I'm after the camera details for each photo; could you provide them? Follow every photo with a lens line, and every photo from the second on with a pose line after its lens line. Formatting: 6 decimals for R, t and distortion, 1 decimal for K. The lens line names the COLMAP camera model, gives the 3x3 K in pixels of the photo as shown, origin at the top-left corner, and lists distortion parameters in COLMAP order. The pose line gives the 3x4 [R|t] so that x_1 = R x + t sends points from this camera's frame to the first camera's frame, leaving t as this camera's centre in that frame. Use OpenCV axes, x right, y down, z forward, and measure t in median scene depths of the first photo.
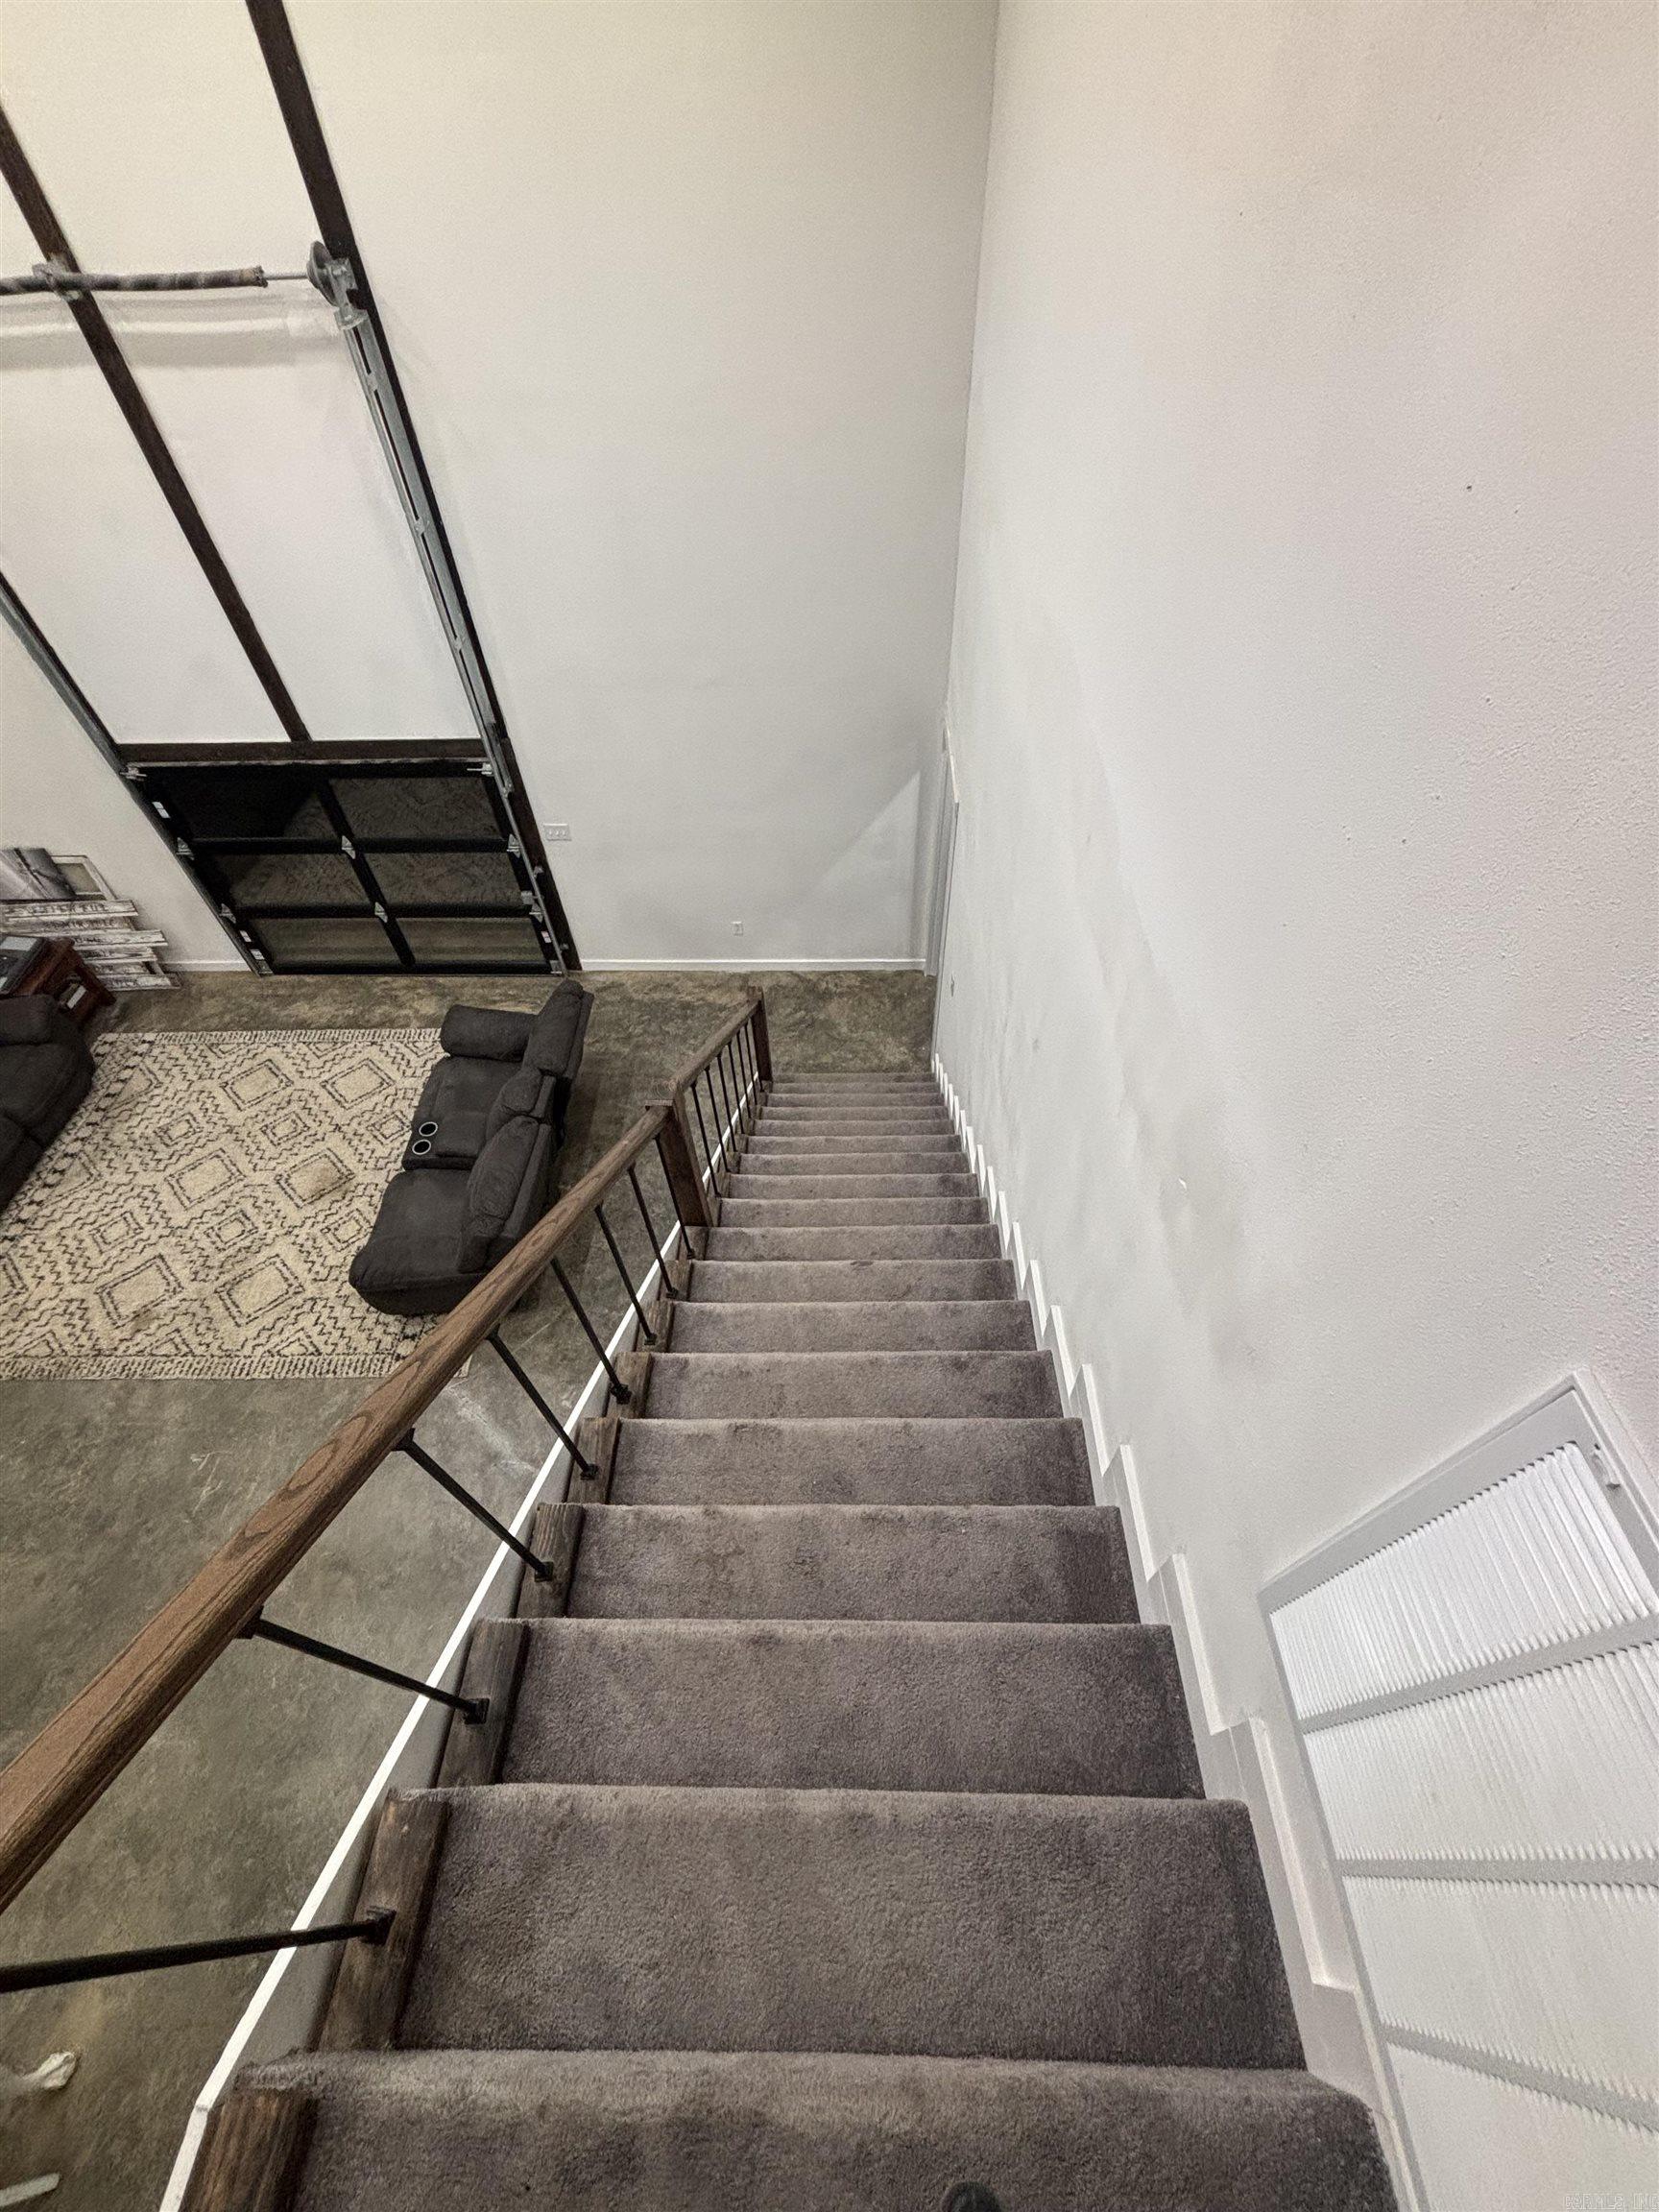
lens RADIAL K [[899.8, 0, 840.1], [0, 899.8, 1096.8], [0, 0, 1]] dist [0.002966, -0.001794]
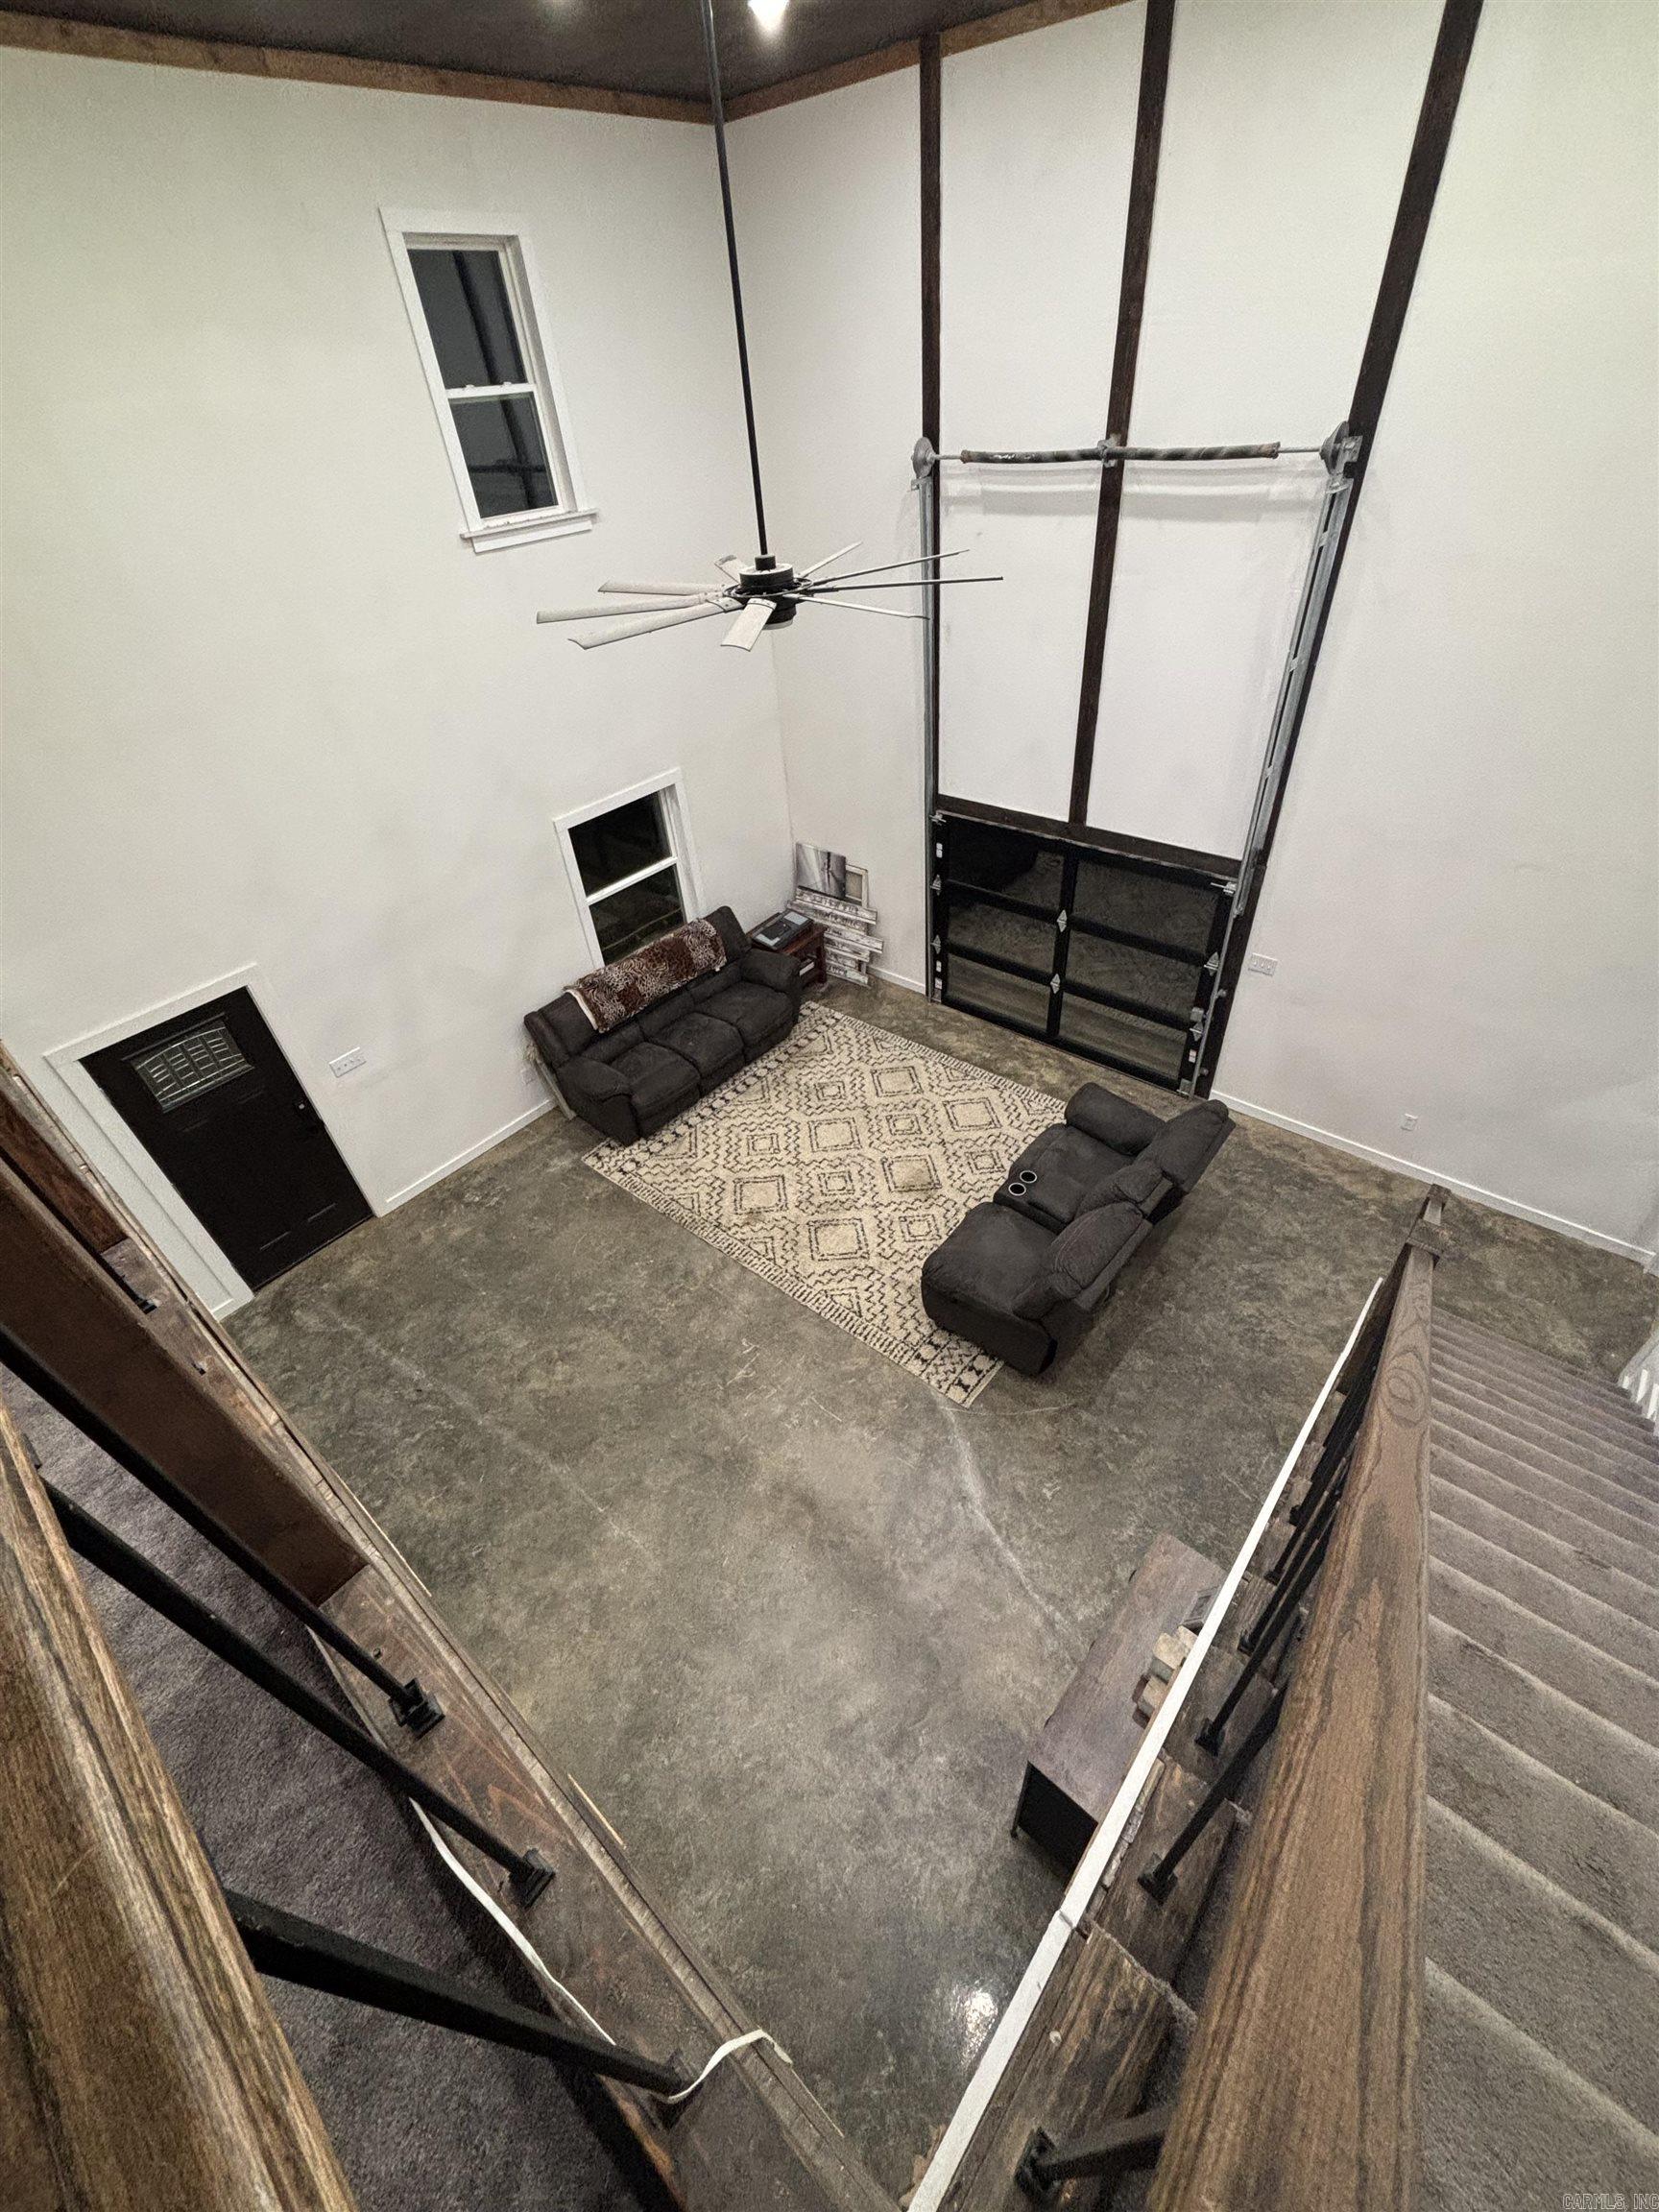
lens RADIAL K [[899.8, 0, 833.3], [0, 899.8, 1097.3], [0, 0, 1]] dist [0.002966, -0.001794]
pose [[0.772514, 0.374913, -0.512505, -0.121267], [-0.451621, 0.891758, -0.028394, 0.080437], [0.446385, 0.253393, 0.858215, -0.023287]]
